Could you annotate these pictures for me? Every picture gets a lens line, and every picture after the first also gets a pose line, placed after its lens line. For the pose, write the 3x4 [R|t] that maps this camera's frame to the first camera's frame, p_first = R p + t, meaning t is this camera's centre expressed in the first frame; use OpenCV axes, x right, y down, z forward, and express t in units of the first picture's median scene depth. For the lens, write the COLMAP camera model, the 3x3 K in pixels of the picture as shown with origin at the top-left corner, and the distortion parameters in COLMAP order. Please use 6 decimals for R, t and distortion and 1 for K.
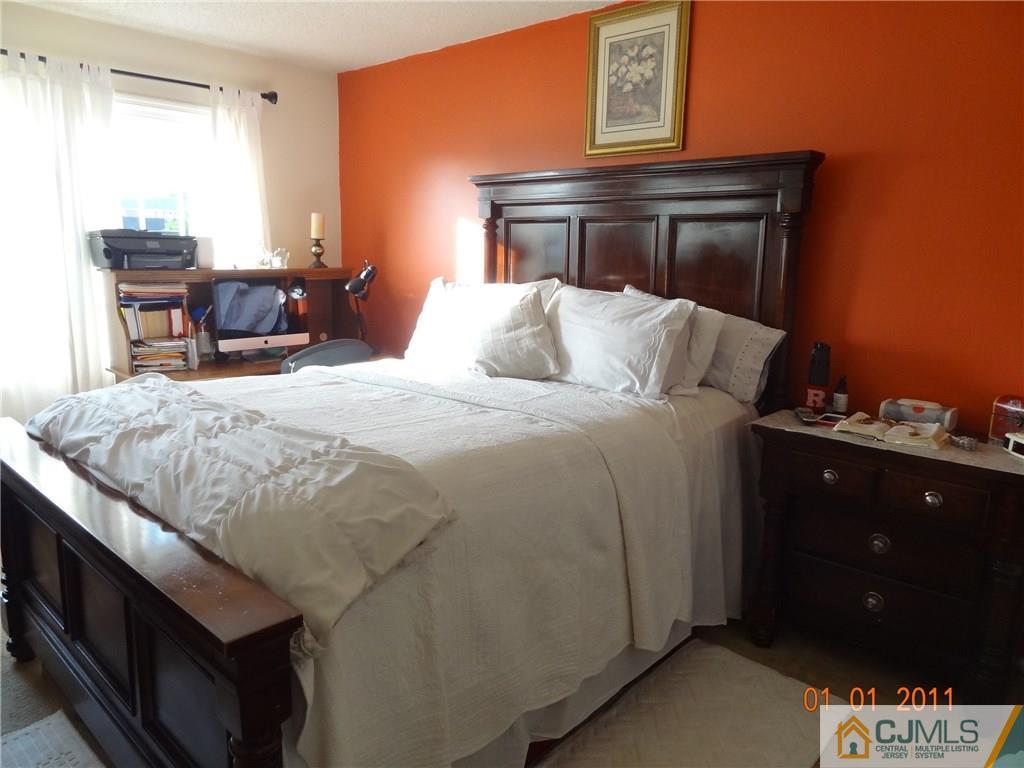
lens RADIAL K [[720.0, 0, 510.7], [0, 720.0, 378.8], [0, 0, 1]] dist [0.003392, 0.001872]
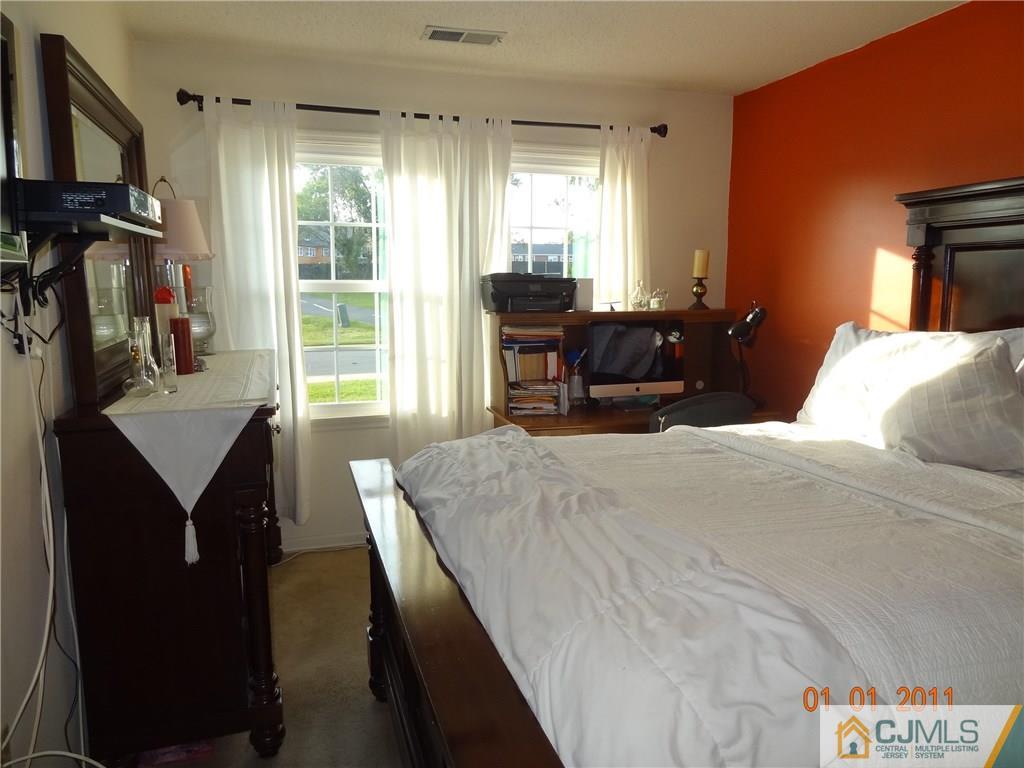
lens RADIAL K [[720.0, 0, 515.2], [0, 720.0, 383.7], [0, 0, 1]] dist [0.003392, 0.001872]
pose [[0.873203, 0.047795, -0.485007, -0.029353], [-0.069350, 0.997238, -0.026583, -0.024478], [0.482397, 0.056847, 0.874106, 0.119797]]
